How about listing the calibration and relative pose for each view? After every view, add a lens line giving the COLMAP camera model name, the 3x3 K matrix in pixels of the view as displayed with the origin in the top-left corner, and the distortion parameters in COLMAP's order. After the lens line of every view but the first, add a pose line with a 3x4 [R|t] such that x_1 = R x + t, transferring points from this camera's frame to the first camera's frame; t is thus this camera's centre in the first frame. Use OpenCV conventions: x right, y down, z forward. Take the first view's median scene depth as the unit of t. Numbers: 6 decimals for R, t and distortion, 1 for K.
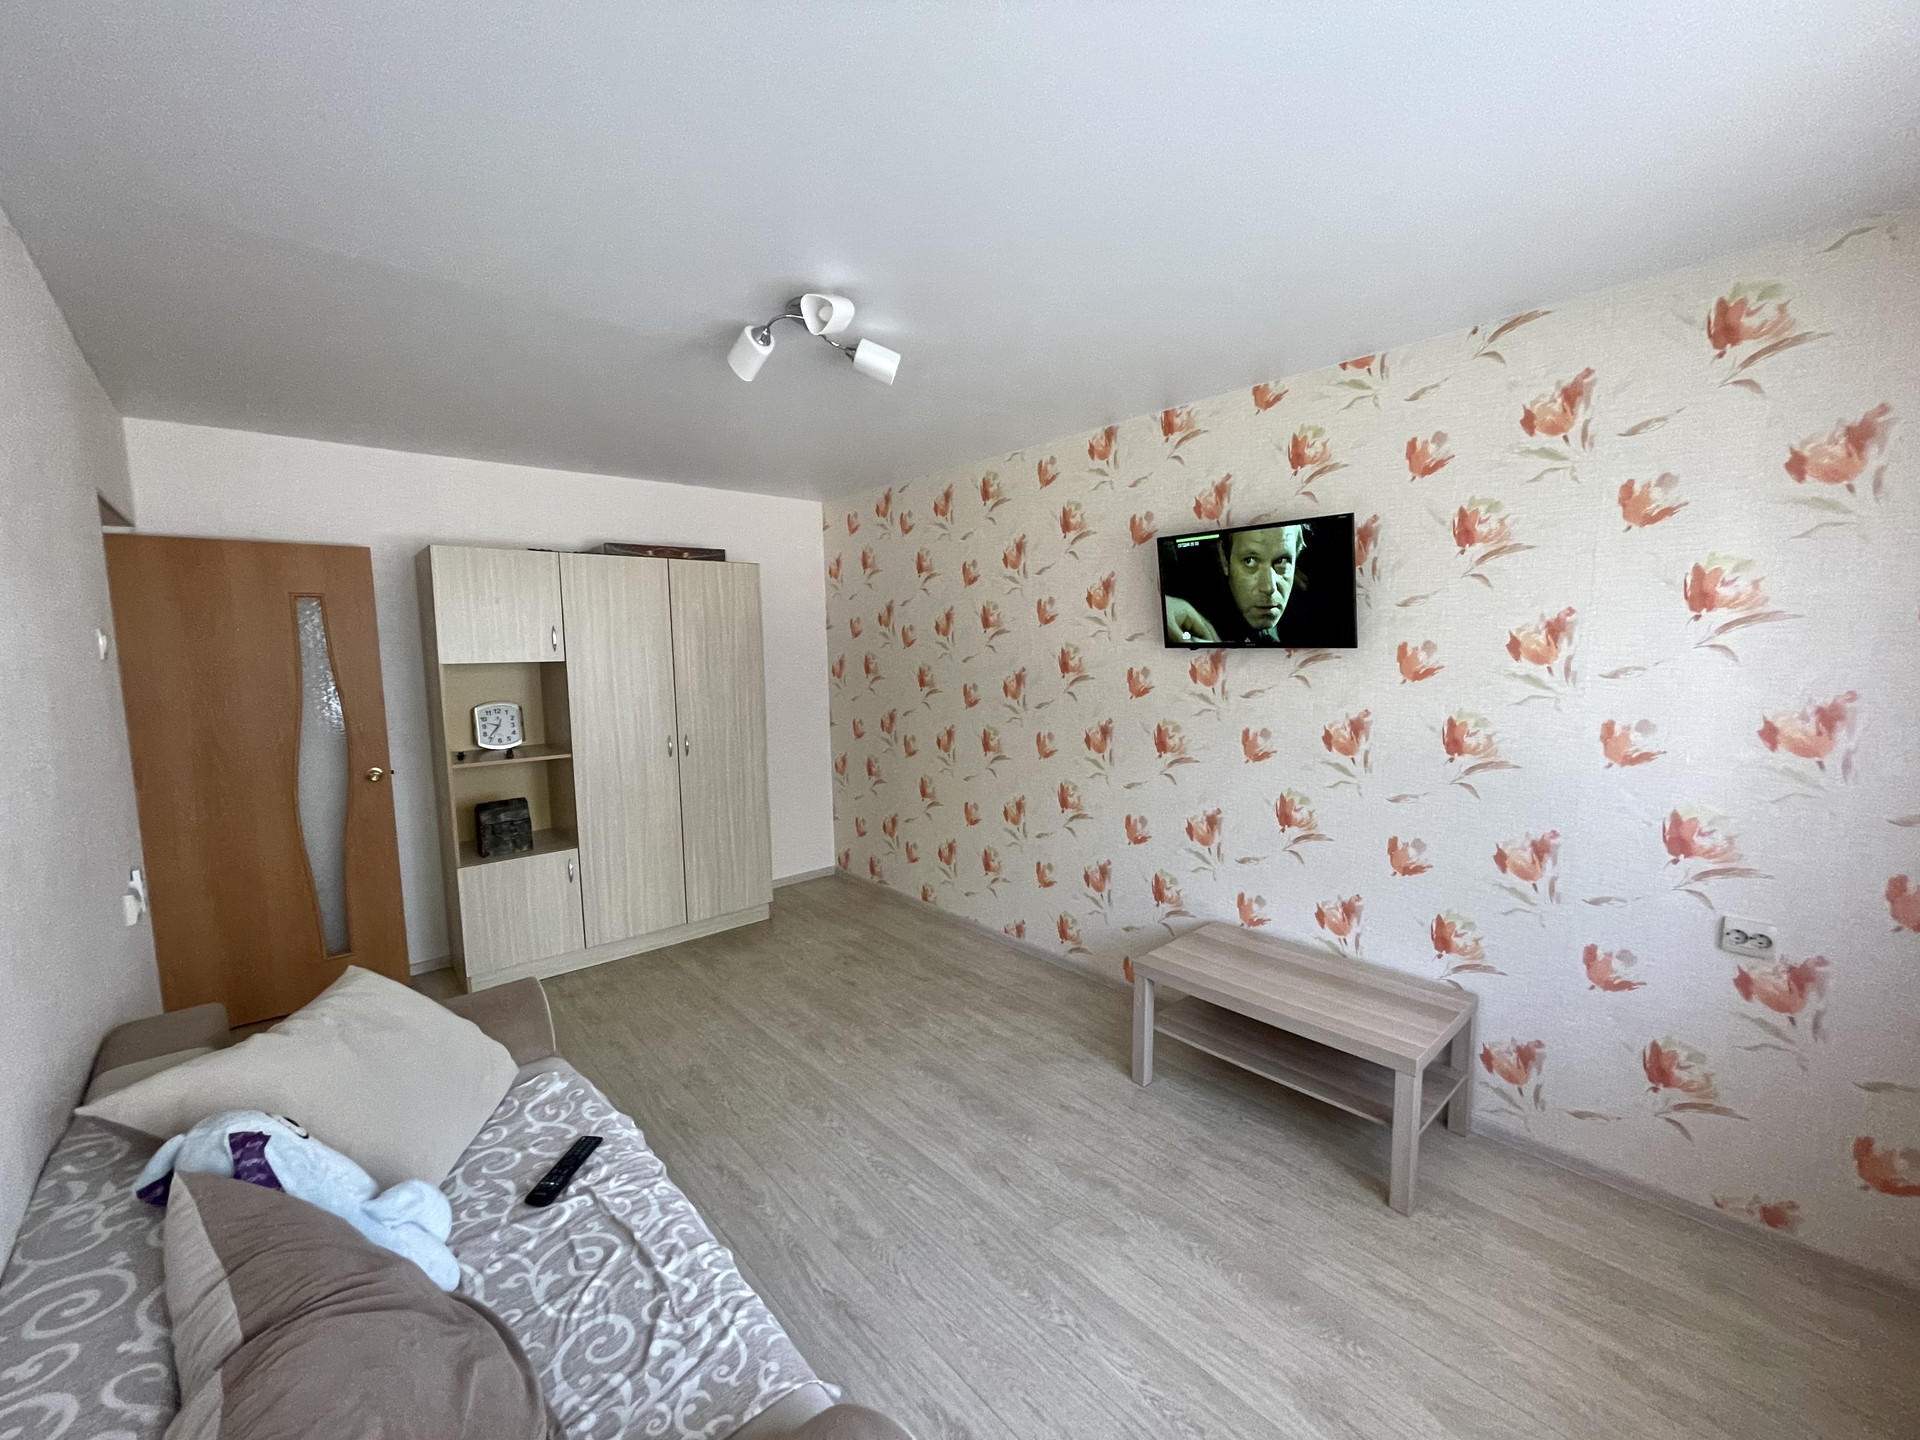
lens RADIAL K [[773.6, 0, 953.8], [0, 773.6, 725.2], [0, 0, 1]] dist [-0.003626, 0.001451]
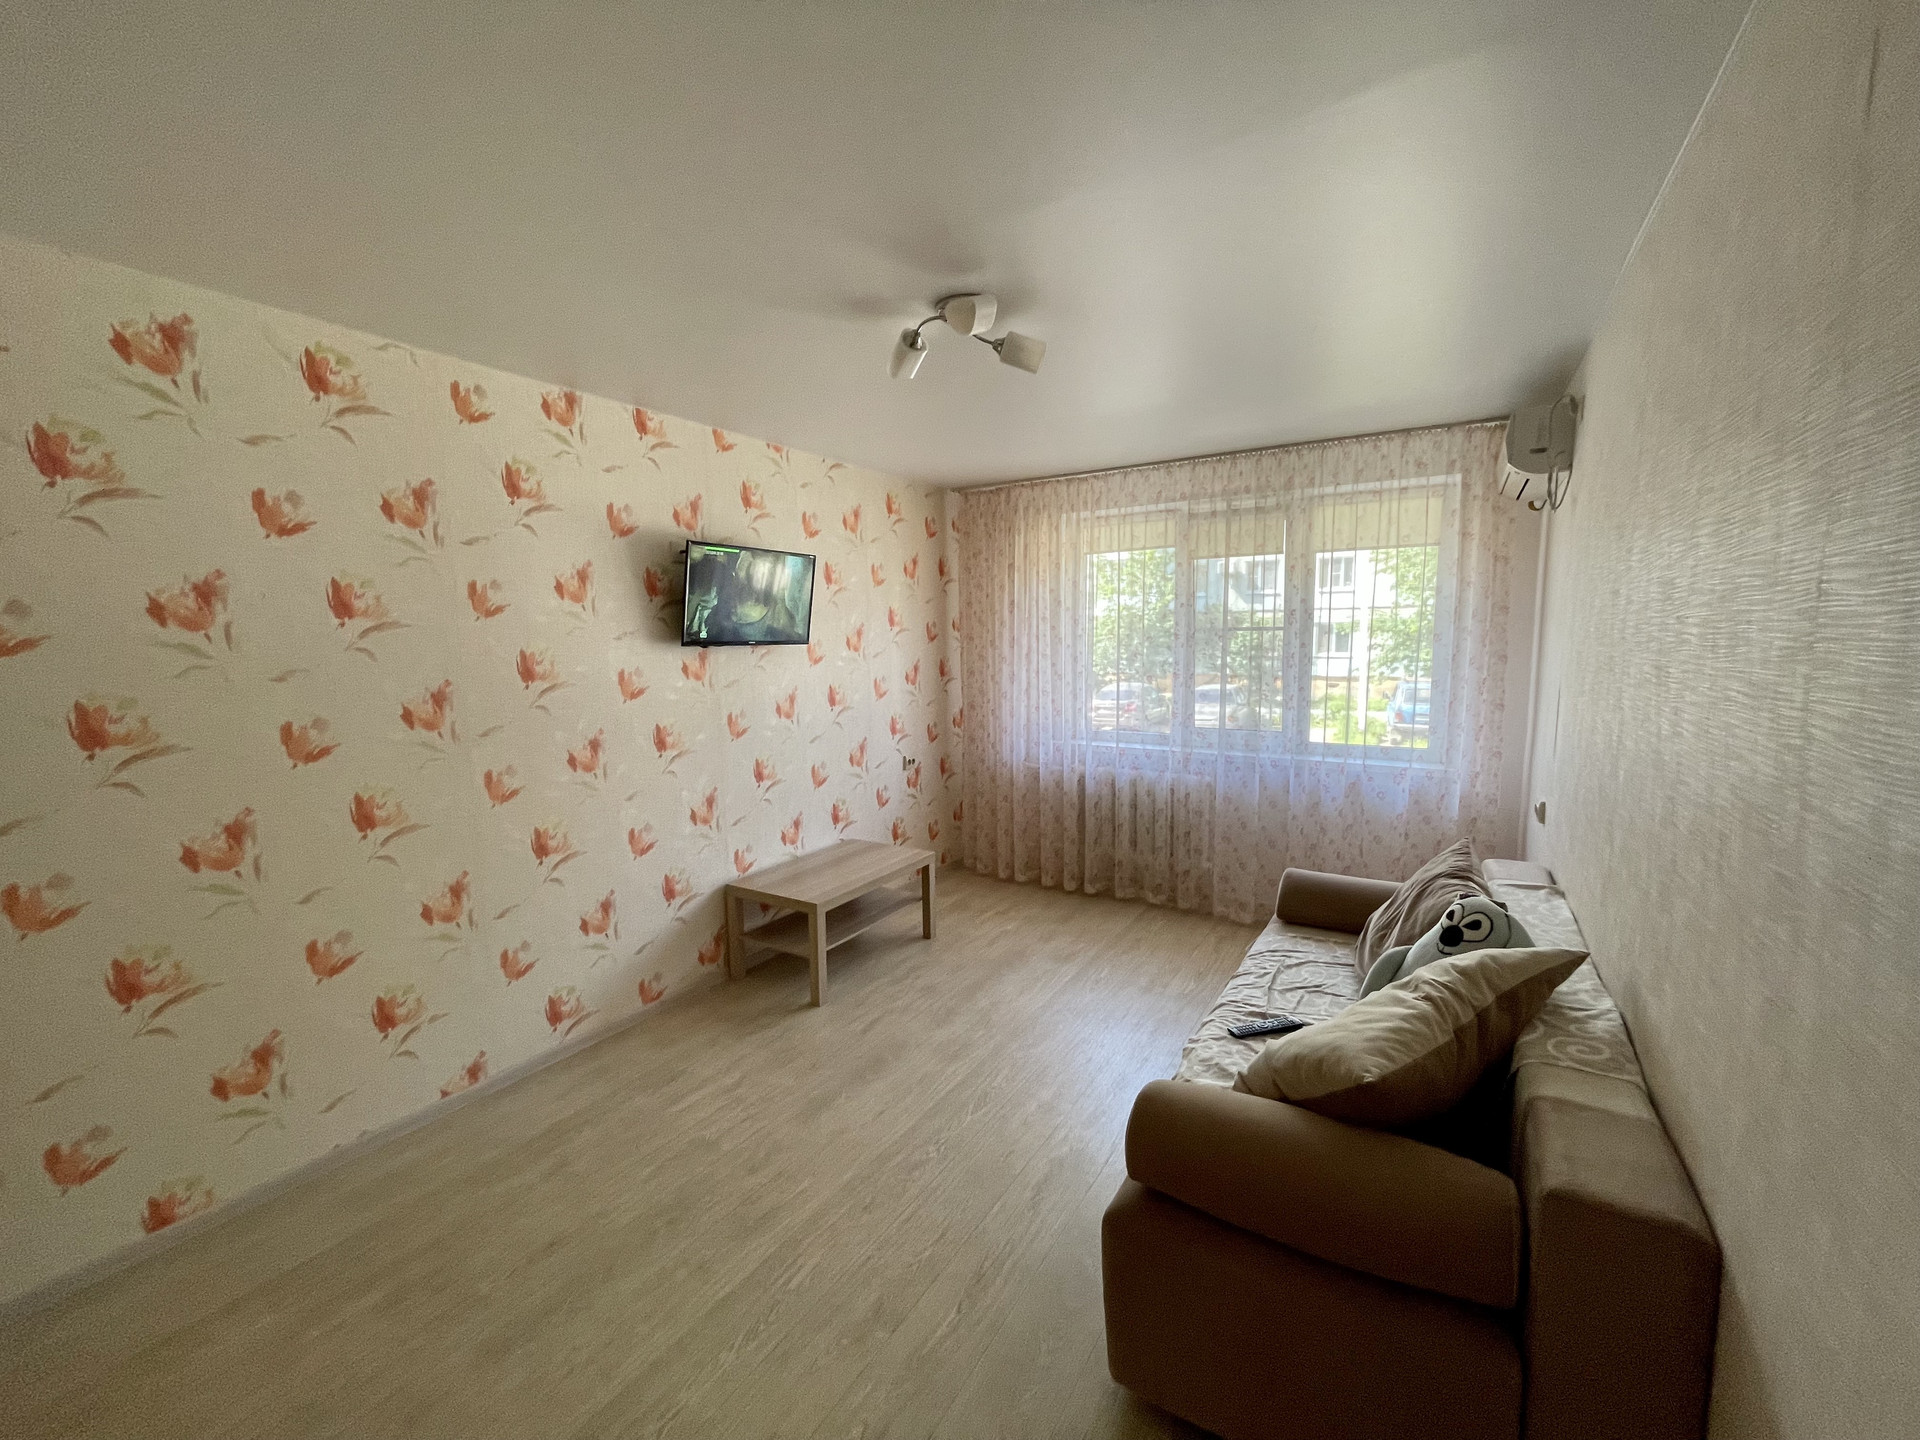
lens RADIAL K [[773.6, 0, 955.7], [0, 773.6, 724.4], [0, 0, 1]] dist [-0.003626, 0.001451]
pose [[-0.285555, -0.089974, 0.954129, -0.864757], [0.120836, 0.984258, 0.128980, -0.089924], [-0.950714, 0.152124, -0.270188, 0.987113]]
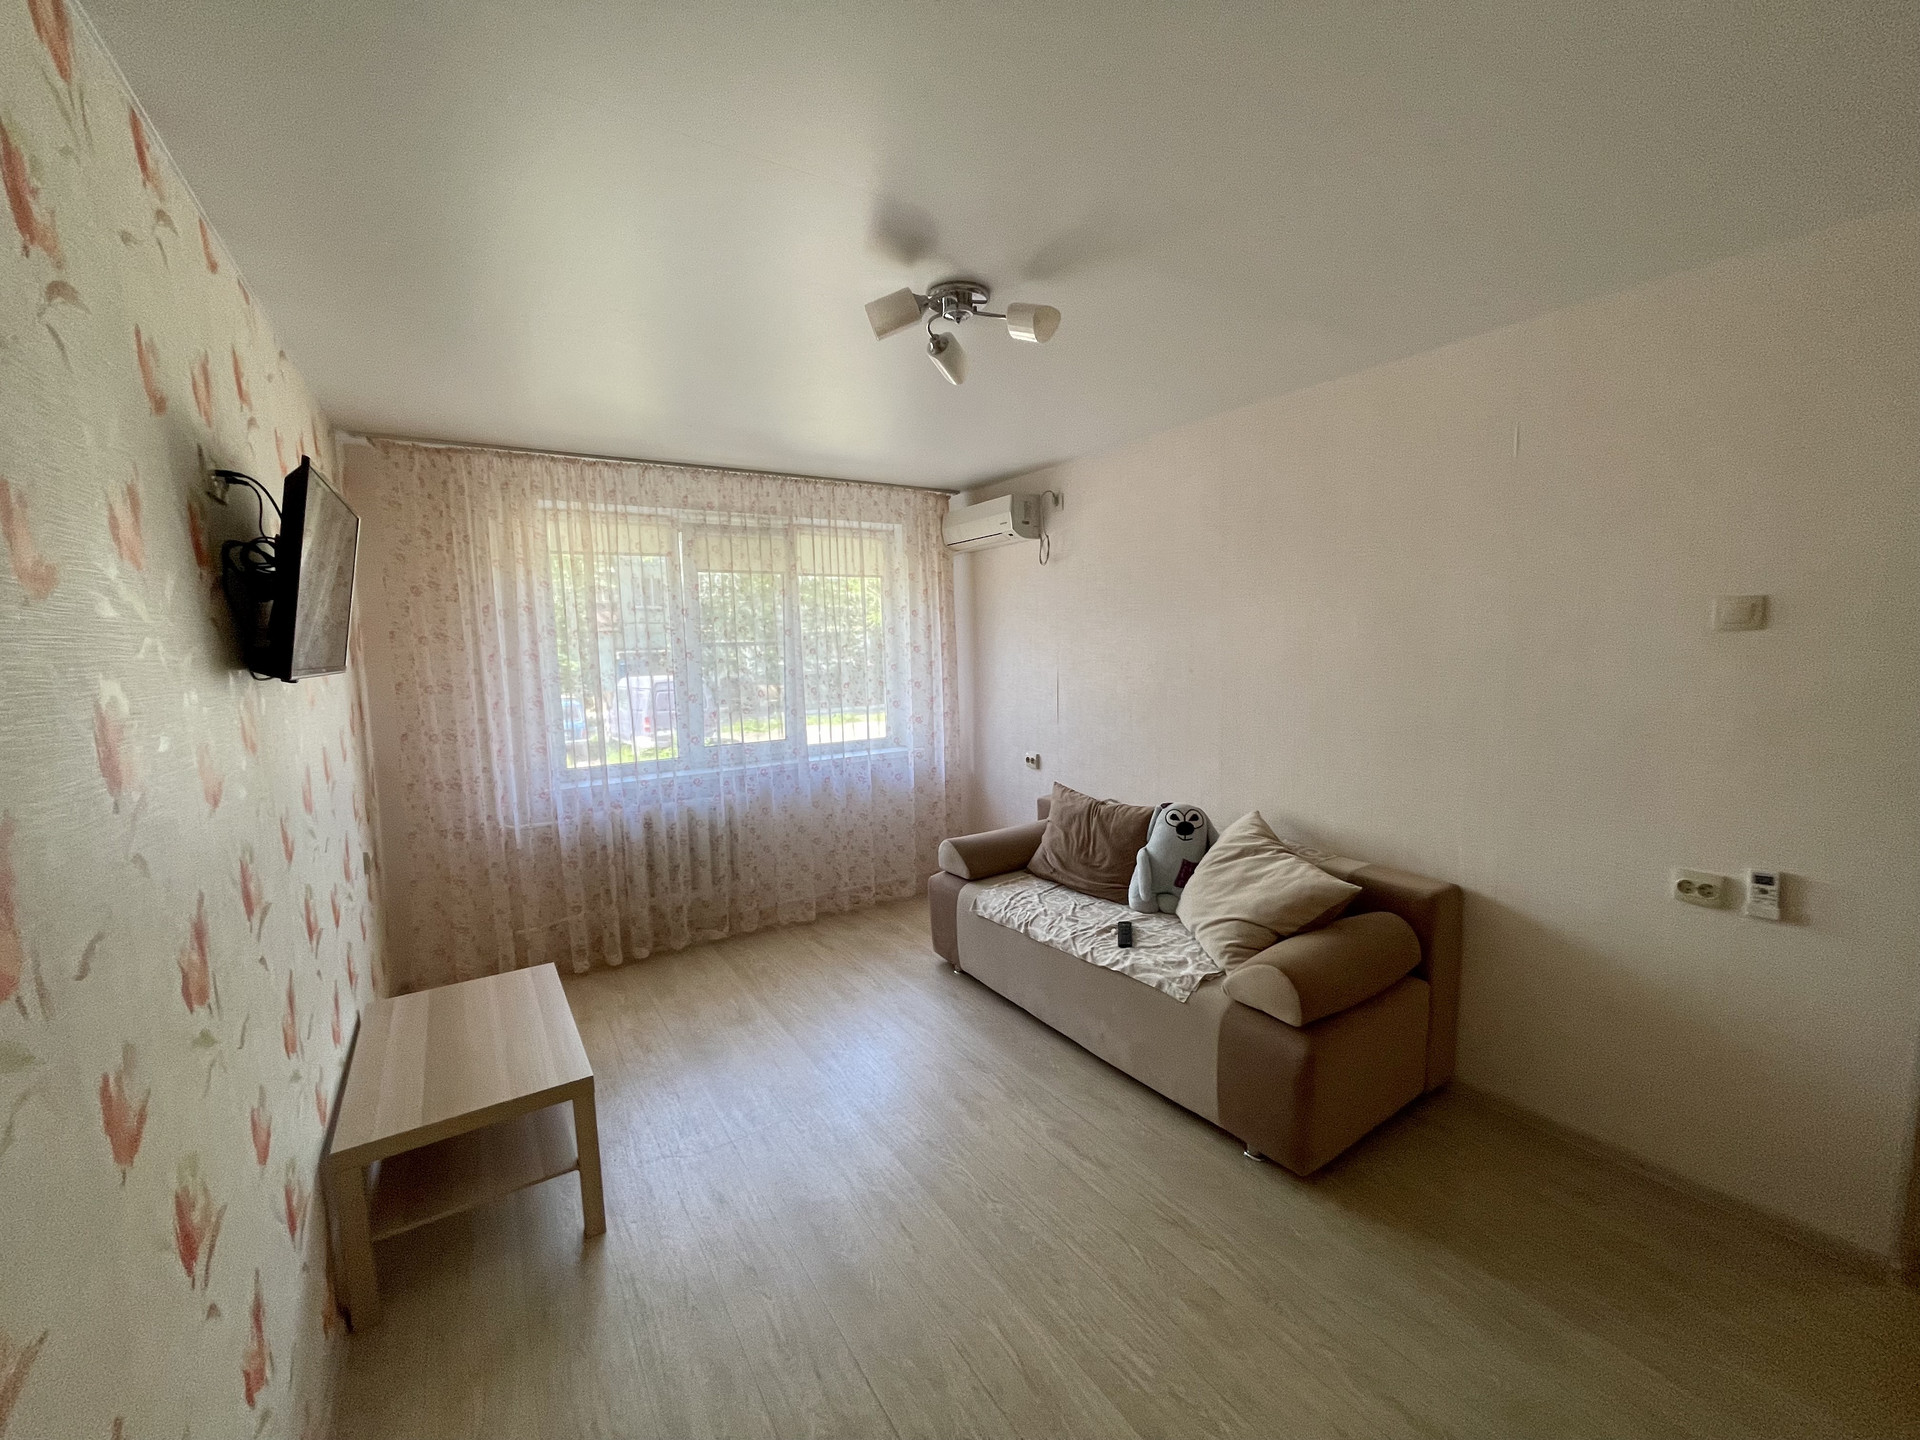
lens RADIAL K [[773.6, 0, 959.2], [0, 773.6, 722.8], [0, 0, 1]] dist [-0.003626, 0.001451]
pose [[-0.989214, 0.025211, 0.144289, -0.217169], [0.055663, 0.975877, 0.211104, -0.157978], [-0.135486, 0.216859, -0.966755, 1.472142]]
